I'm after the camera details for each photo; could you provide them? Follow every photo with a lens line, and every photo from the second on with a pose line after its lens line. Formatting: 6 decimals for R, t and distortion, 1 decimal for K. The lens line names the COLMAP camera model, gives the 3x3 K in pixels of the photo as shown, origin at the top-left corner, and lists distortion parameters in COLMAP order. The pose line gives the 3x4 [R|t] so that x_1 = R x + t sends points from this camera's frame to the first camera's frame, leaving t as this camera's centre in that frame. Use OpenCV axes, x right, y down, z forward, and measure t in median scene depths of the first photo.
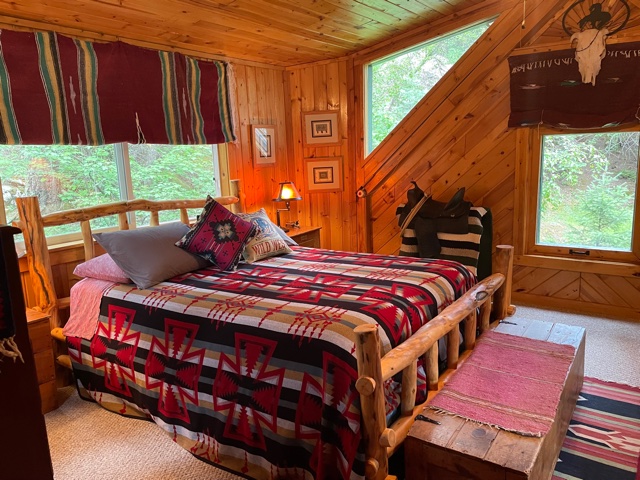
lens RADIAL K [[461.4, 0, 320.0], [0, 461.4, 240.0], [0, 0, 1]] dist [0.088158, -0.086670]
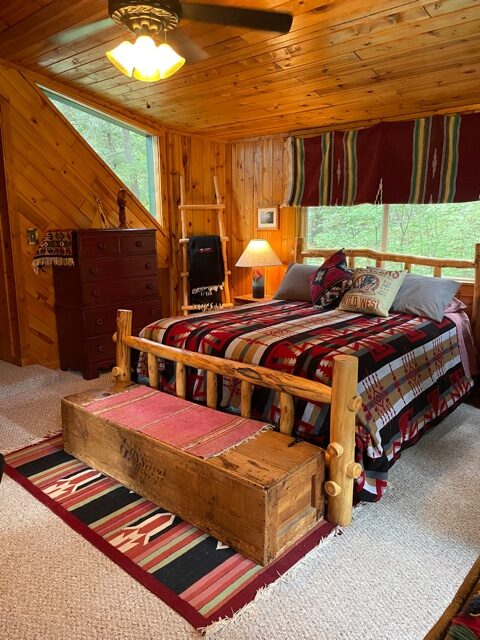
lens RADIAL K [[461.4, 0, 240.0], [0, 461.4, 320.0], [0, 0, 1]] dist [0.088158, -0.086670]
pose [[-0.087782, 0.234104, -0.968240, 0.998058], [-0.195429, 0.949056, 0.247184, -0.163033], [0.976781, 0.210920, -0.037559, 0.826687]]
